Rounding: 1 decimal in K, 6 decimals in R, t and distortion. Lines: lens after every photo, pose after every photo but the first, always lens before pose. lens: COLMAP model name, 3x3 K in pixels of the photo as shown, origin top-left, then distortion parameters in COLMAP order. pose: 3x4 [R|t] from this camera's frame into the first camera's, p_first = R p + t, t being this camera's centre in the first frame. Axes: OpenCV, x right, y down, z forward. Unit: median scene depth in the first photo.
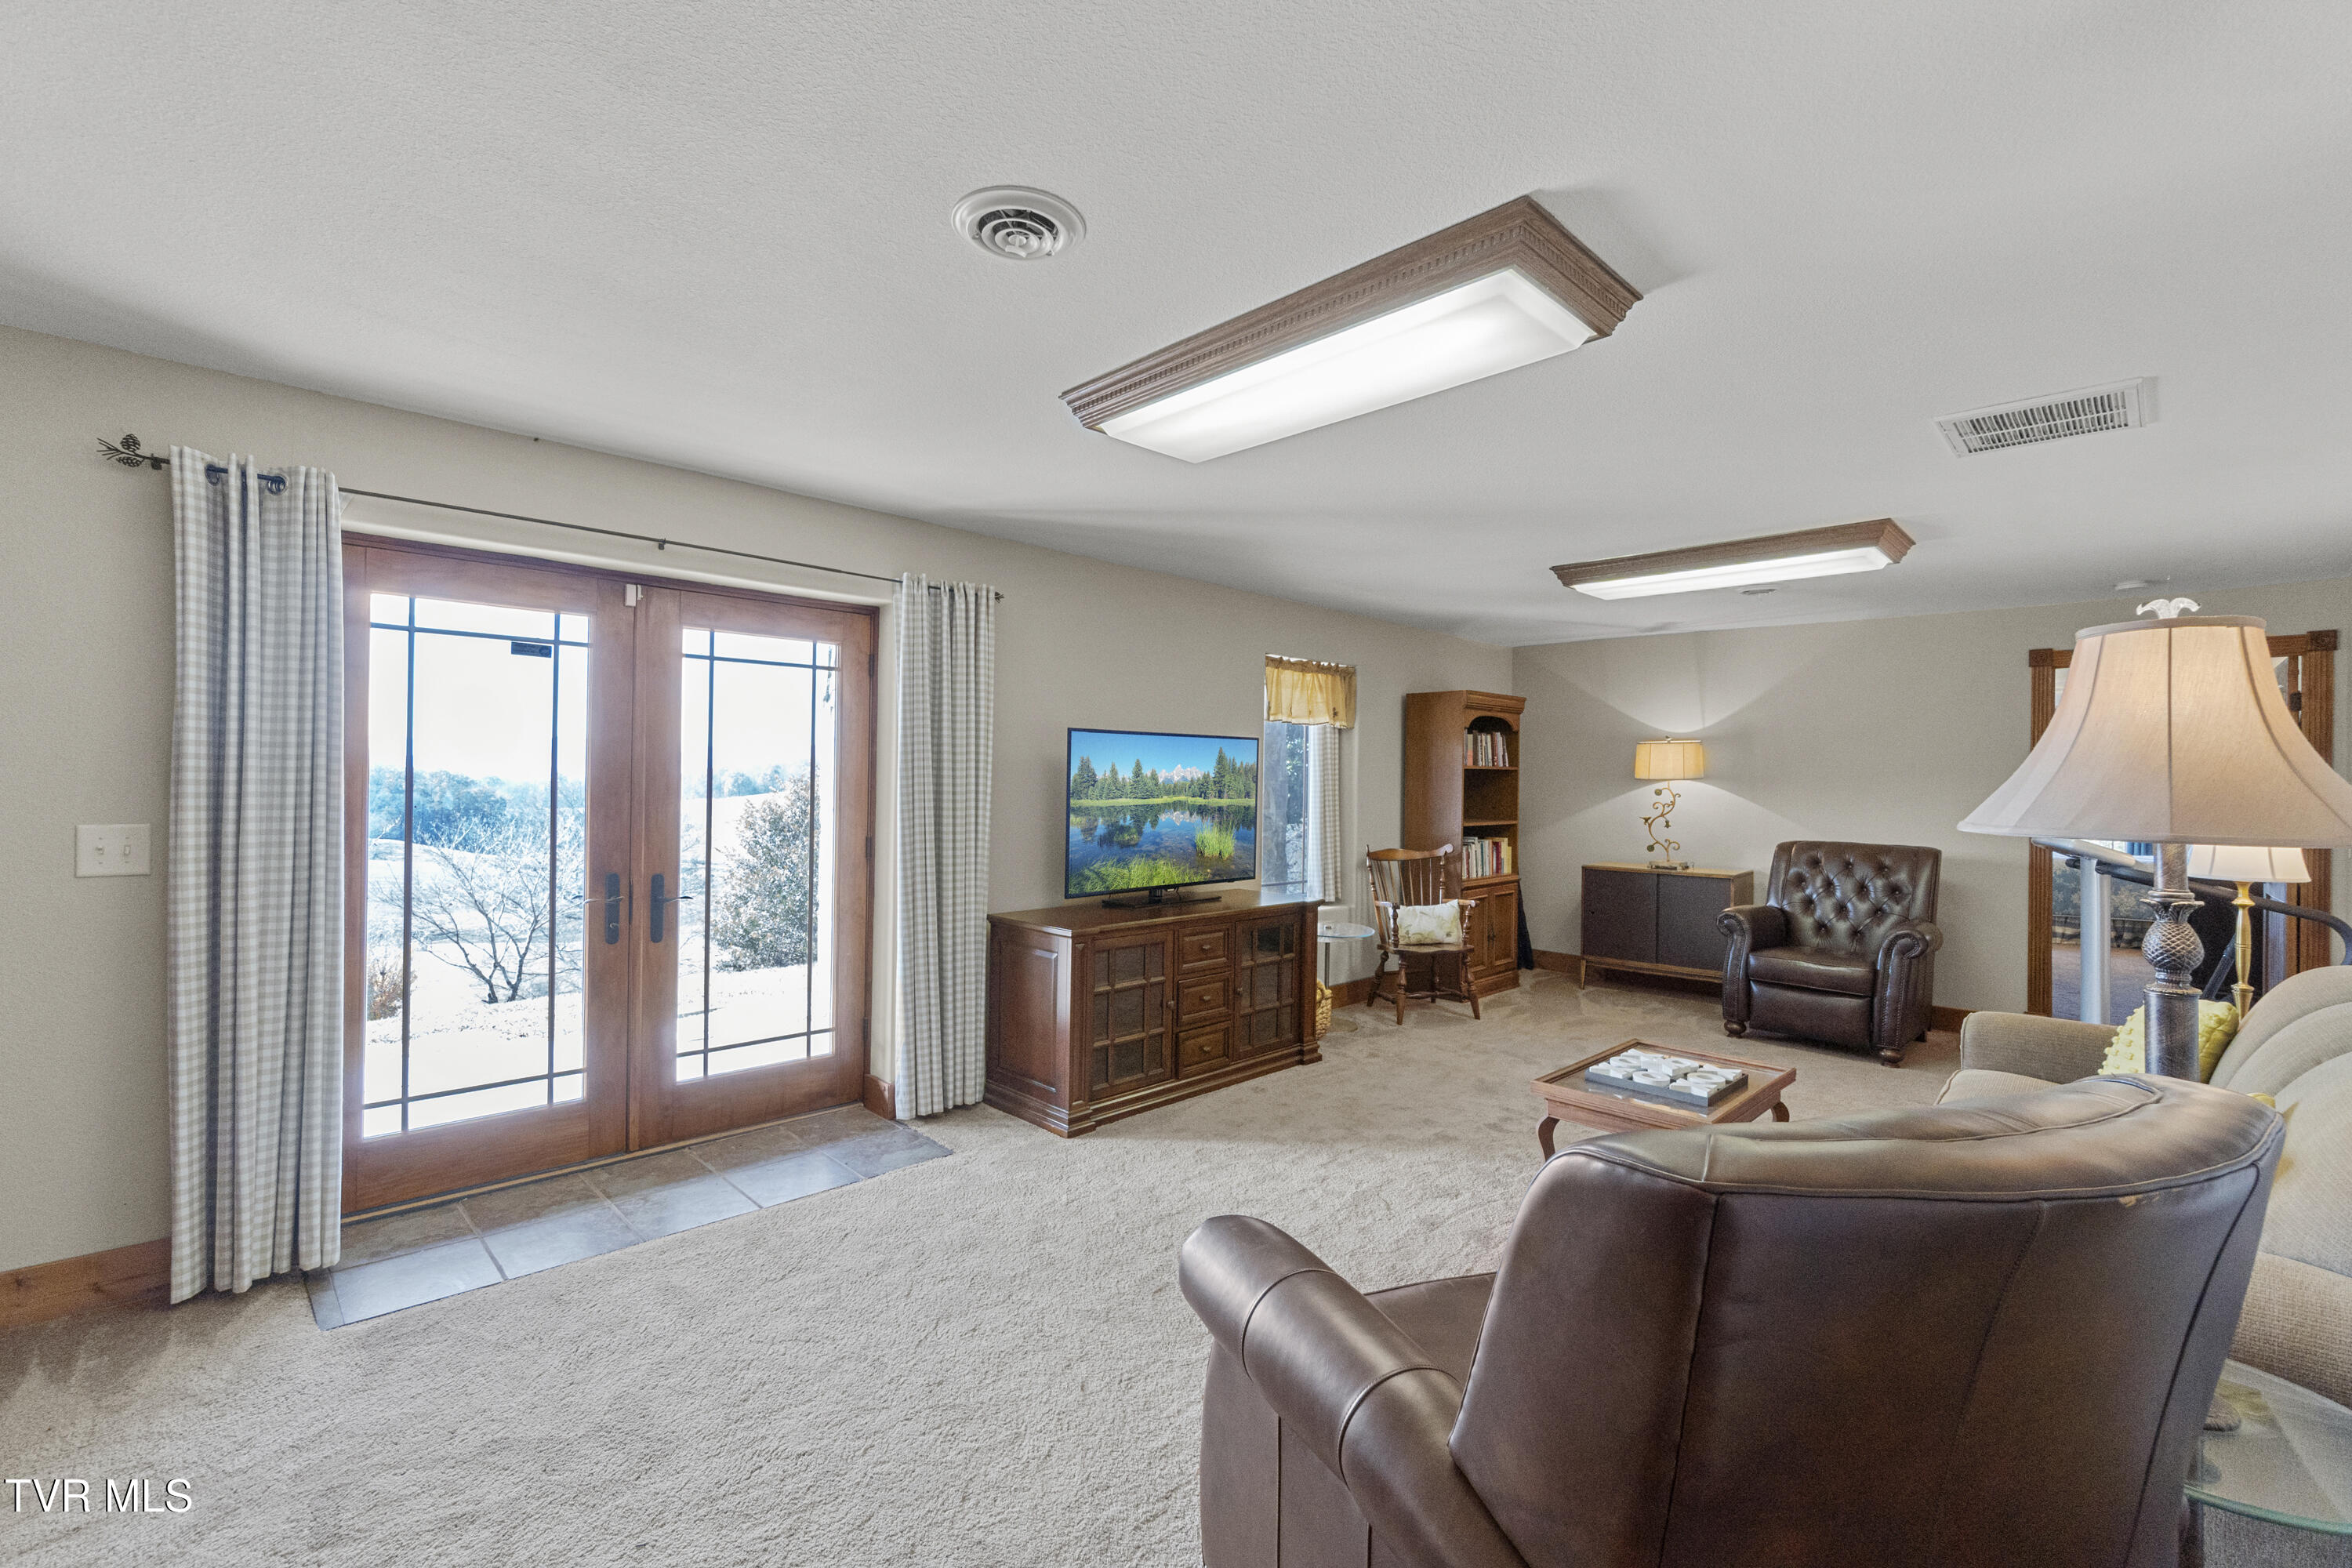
lens RADIAL K [[1024.3, 0, 1175.5], [0, 1024.3, 787.7], [0, 0, 1]] dist [-0.007256, 0.002798]
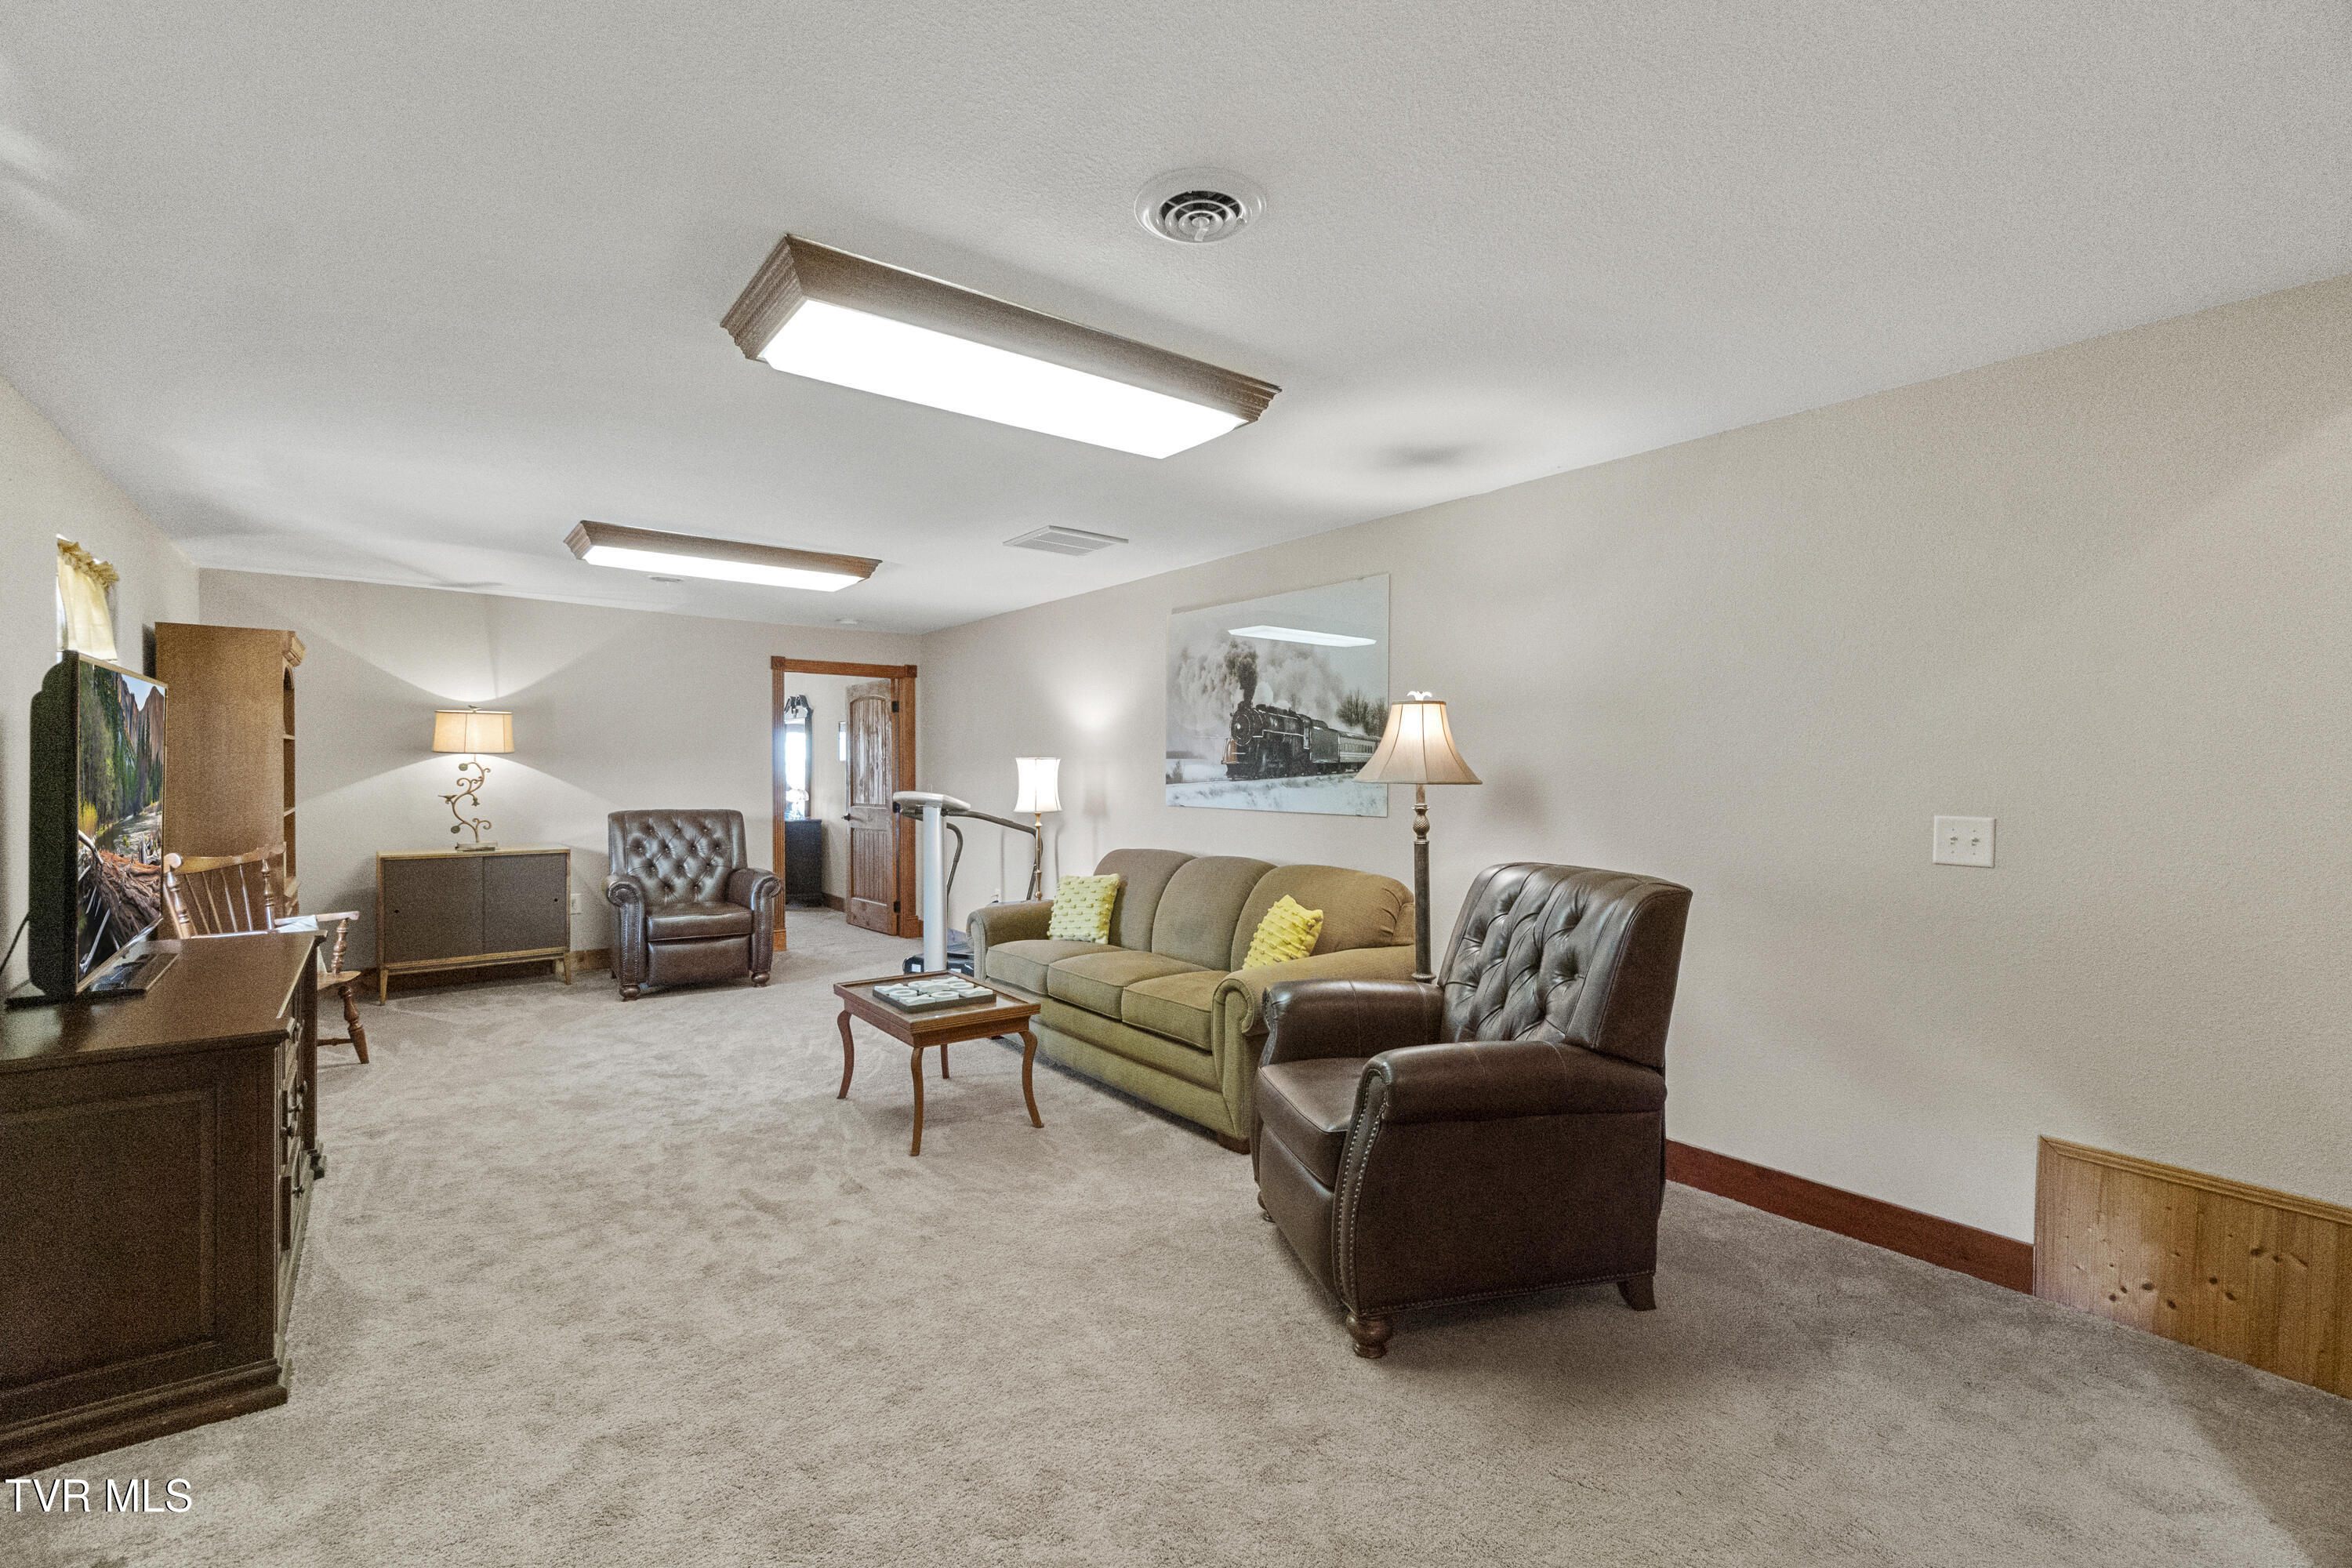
lens RADIAL K [[1024.3, 0, 1172.8], [0, 1024.3, 765.4], [0, 0, 1]] dist [-0.007256, 0.002798]
pose [[0.109396, -0.010500, 0.993943, -0.424125], [0.001597, 0.999945, 0.010387, -0.005896], [-0.993997, 0.000451, 0.109407, 0.328652]]
